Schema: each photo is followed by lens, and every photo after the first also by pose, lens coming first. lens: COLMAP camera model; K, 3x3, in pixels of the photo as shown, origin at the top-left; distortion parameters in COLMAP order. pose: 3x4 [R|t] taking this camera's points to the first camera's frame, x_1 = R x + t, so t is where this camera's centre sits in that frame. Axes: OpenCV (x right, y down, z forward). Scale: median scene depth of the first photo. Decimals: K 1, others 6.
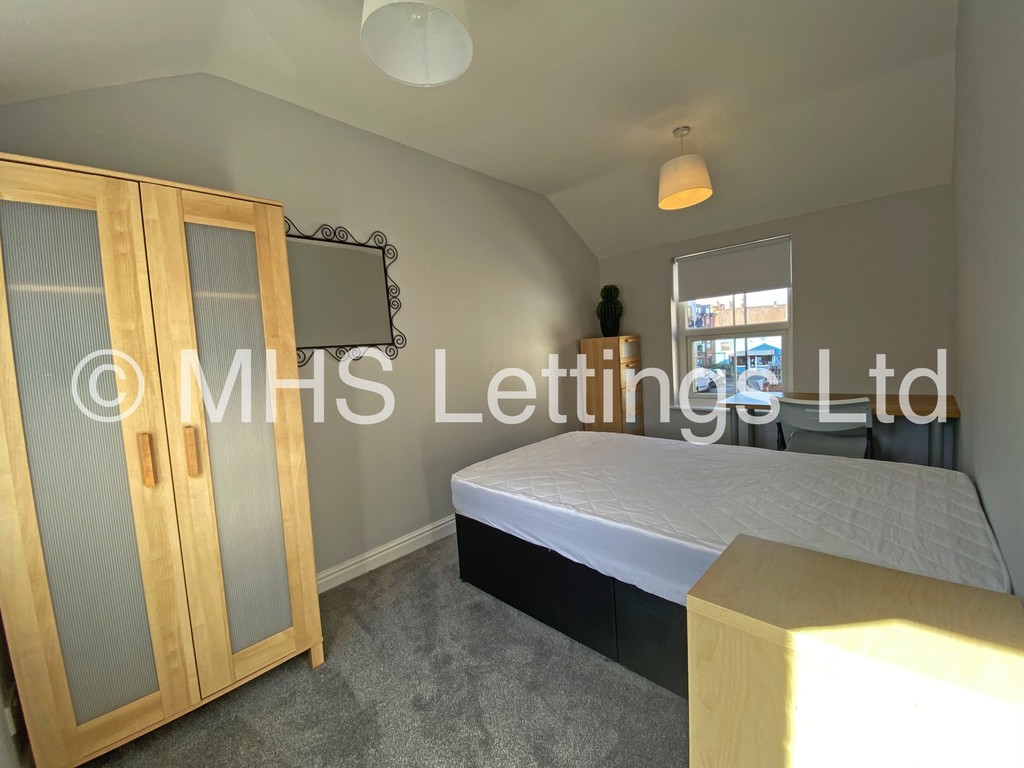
lens RADIAL K [[419.9, 0, 512.5], [0, 419.9, 384.5], [0, 0, 1]] dist [0.013823, -0.000183]
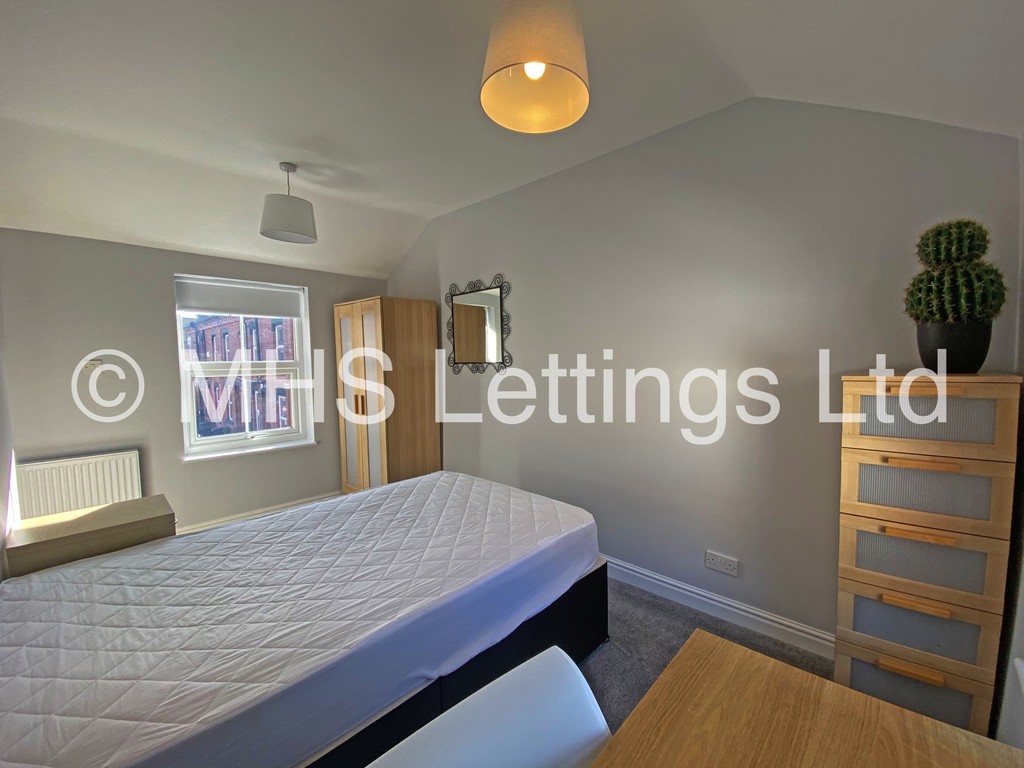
lens RADIAL K [[419.9, 0, 511.6], [0, 419.9, 380.3], [0, 0, 1]] dist [0.013823, -0.000183]
pose [[0.005600, 0.135248, -0.990796, 0.950999], [-0.058197, 0.989176, 0.134698, -0.214252], [0.998289, 0.056907, 0.013410, 1.011981]]
